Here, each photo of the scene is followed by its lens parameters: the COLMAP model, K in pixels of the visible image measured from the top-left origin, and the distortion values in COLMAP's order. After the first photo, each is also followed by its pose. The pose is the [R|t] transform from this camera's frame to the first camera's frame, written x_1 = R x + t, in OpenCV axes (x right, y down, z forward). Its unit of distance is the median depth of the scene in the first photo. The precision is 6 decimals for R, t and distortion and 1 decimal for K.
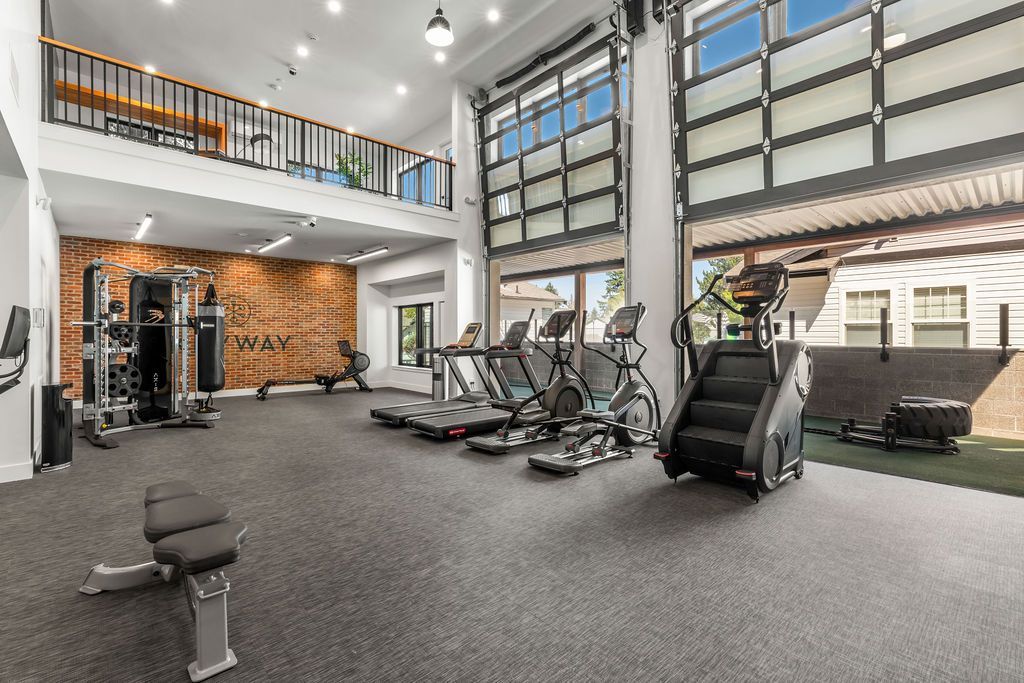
lens RADIAL K [[459.0, 0, 510.4], [0, 459.0, 336.2], [0, 0, 1]] dist [0.002926, -0.000085]
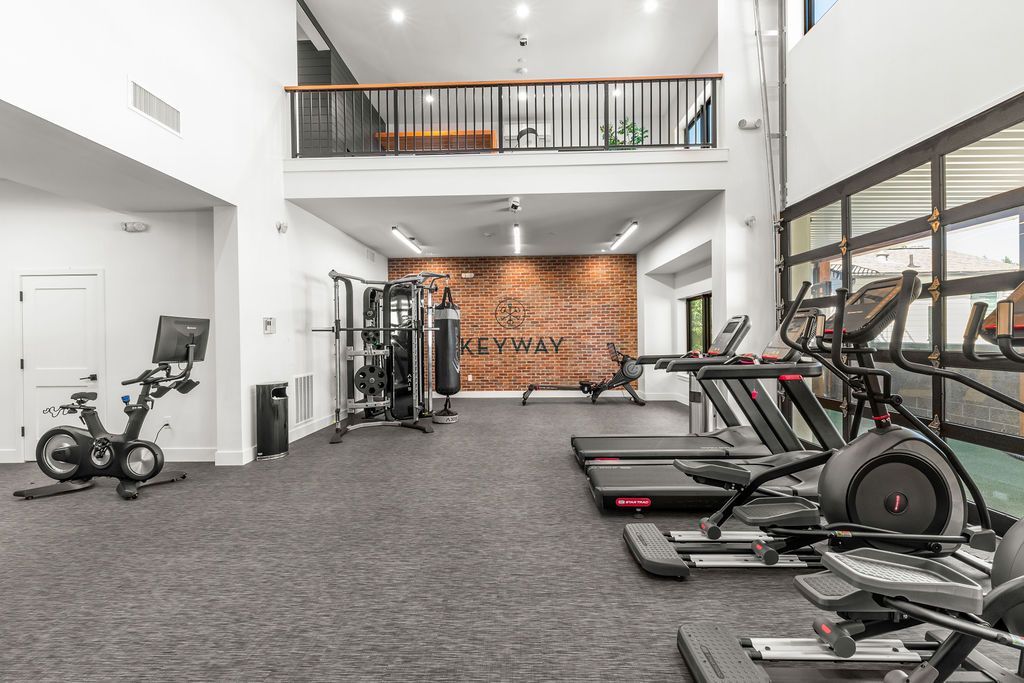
lens RADIAL K [[459.0, 0, 509.5], [0, 459.0, 340.6], [0, 0, 1]] dist [0.002926, -0.000085]
pose [[0.718038, -0.001695, -0.696002, 0.107738], [0.009492, 0.999928, 0.007358, -0.002786], [0.695939, -0.011890, 0.718002, 0.283109]]
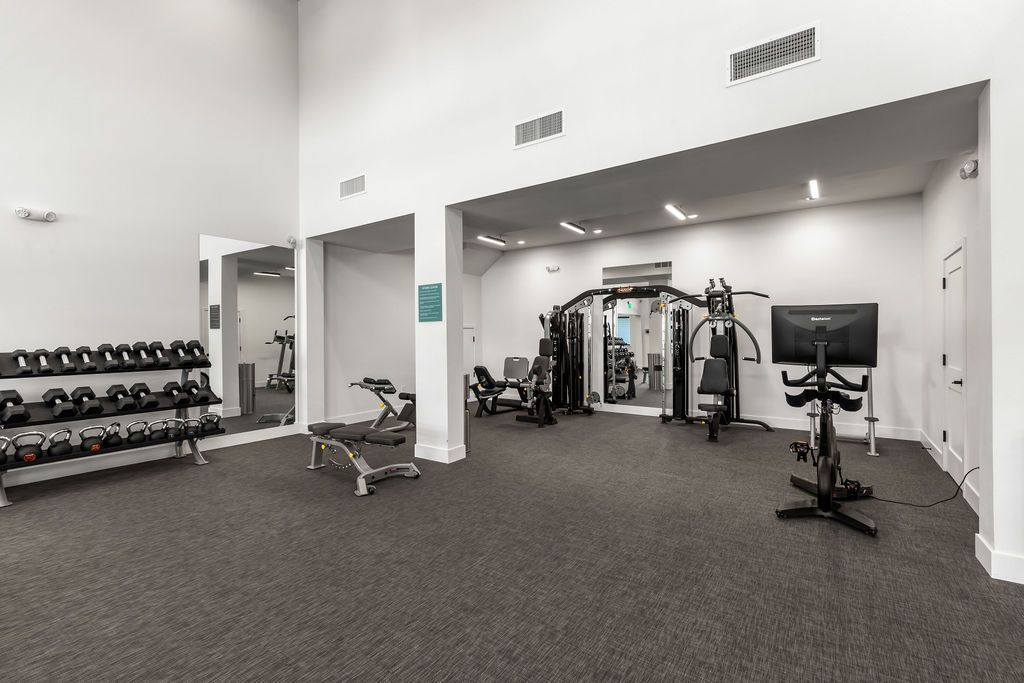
lens RADIAL K [[459.0, 0, 509.9], [0, 459.0, 341.8], [0, 0, 1]] dist [0.002926, -0.000085]
pose [[-0.973018, 0.007253, -0.230615, -0.129904], [0.004087, 0.999891, 0.014205, -0.003877], [0.230693, 0.012879, -0.972941, 0.641138]]
